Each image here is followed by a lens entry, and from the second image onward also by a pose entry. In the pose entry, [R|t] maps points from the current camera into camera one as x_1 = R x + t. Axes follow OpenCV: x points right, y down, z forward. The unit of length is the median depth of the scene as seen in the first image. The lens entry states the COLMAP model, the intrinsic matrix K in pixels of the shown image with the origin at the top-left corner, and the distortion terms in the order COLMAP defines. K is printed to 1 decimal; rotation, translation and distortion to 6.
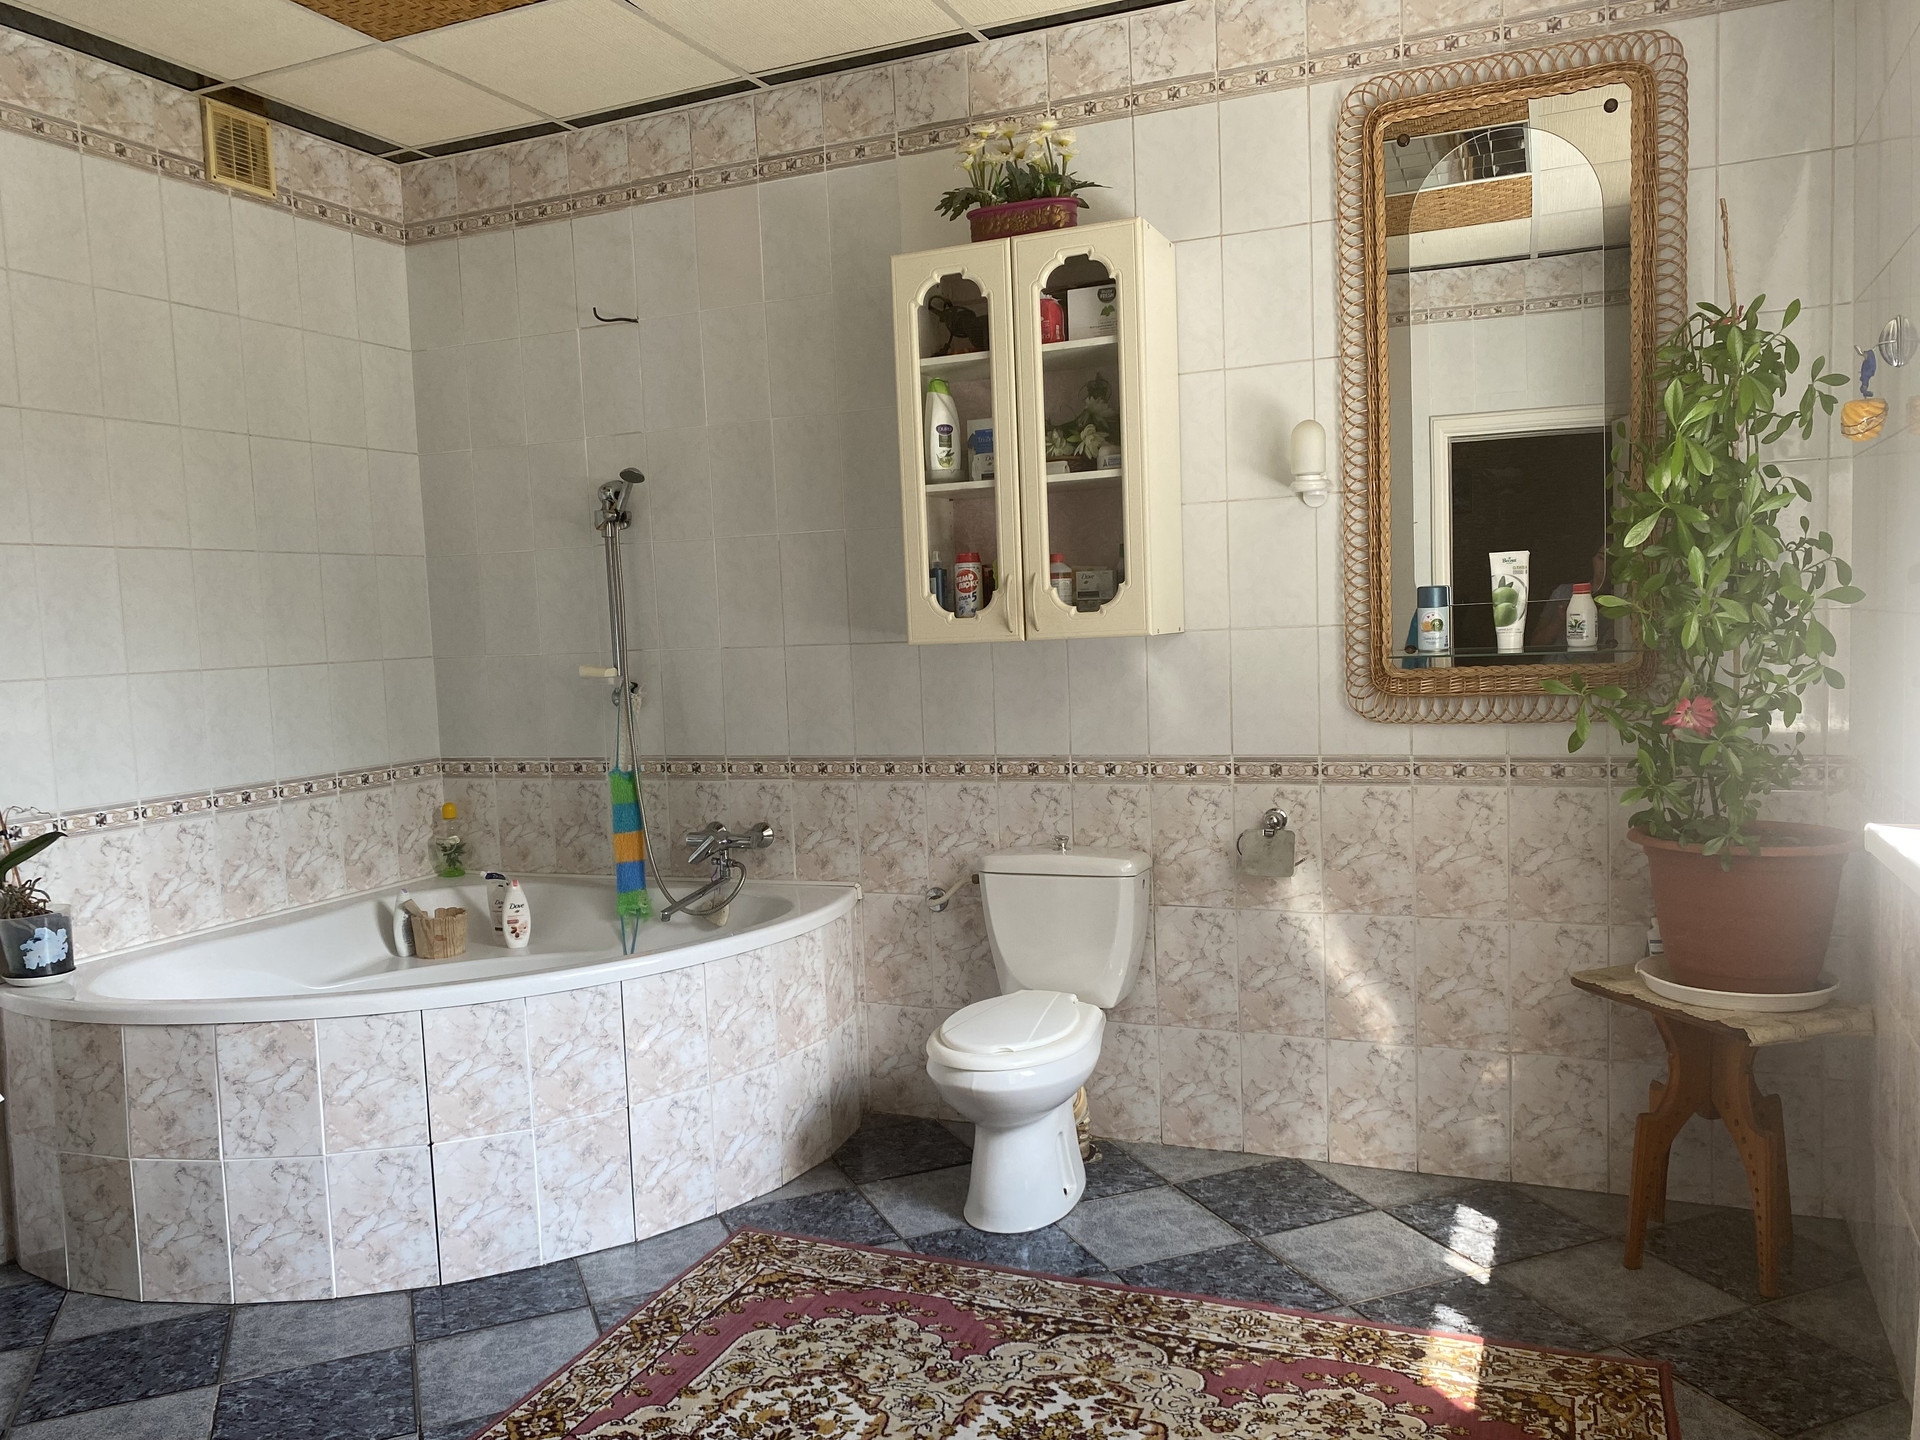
lens RADIAL K [[1462.0, 0, 969.2], [0, 1462.0, 711.2], [0, 0, 1]] dist [0.010120, -0.003516]
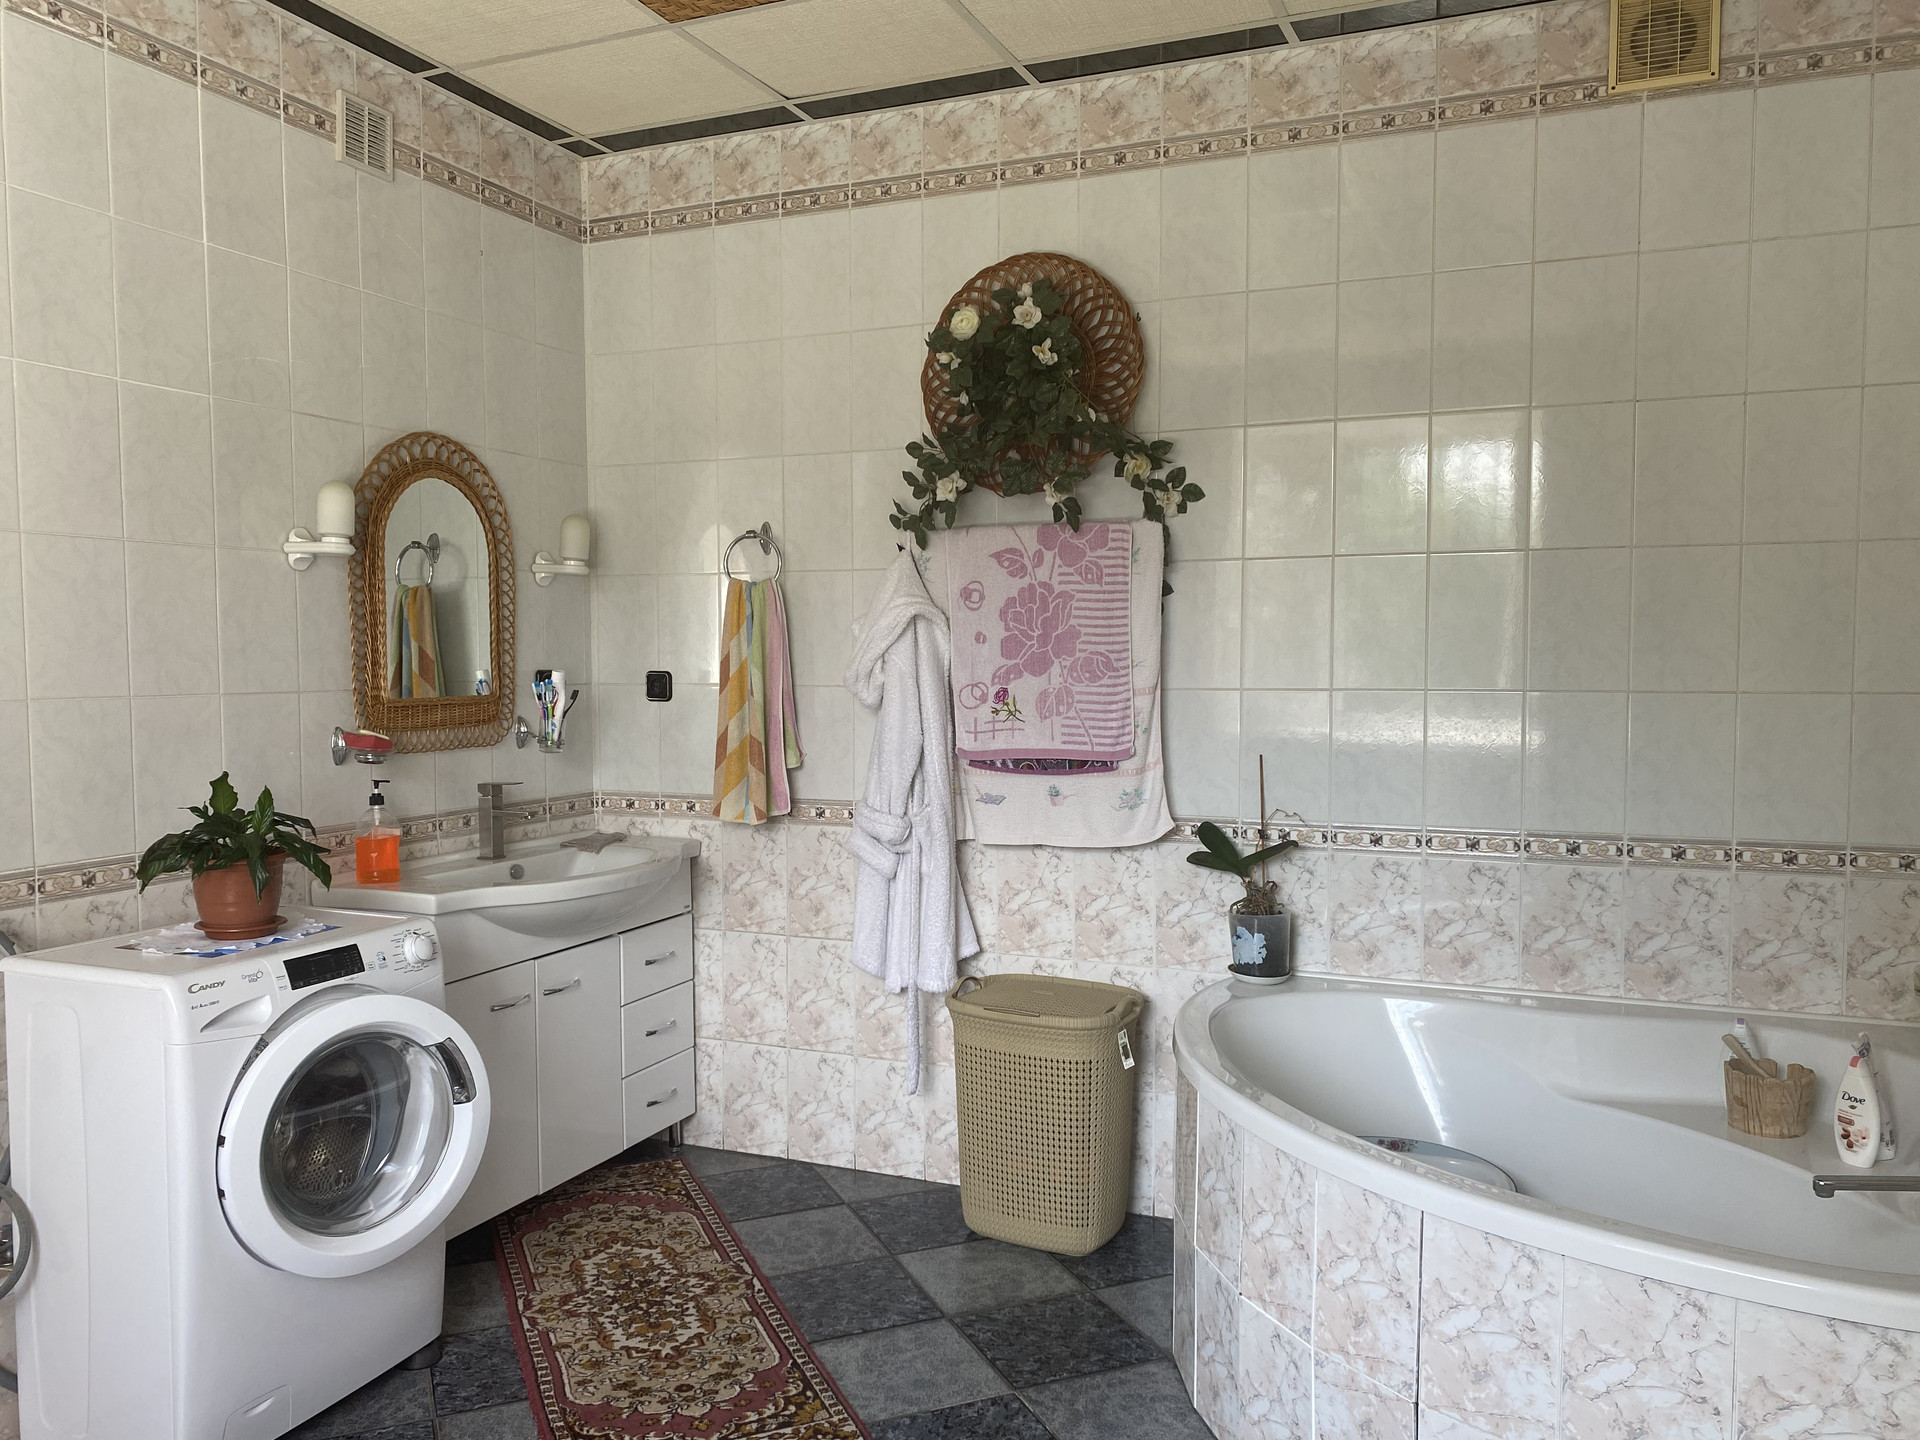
lens RADIAL K [[1492.8, 0, 958.1], [0, 1492.8, 696.5], [0, 0, 1]] dist [-0.005267, 0.030981]
pose [[0.999082, 0.042531, 0.005071, -0.164135], [-0.042278, 0.998202, -0.042488, 0.002029], [-0.006869, 0.042234, 0.999084, 0.071178]]
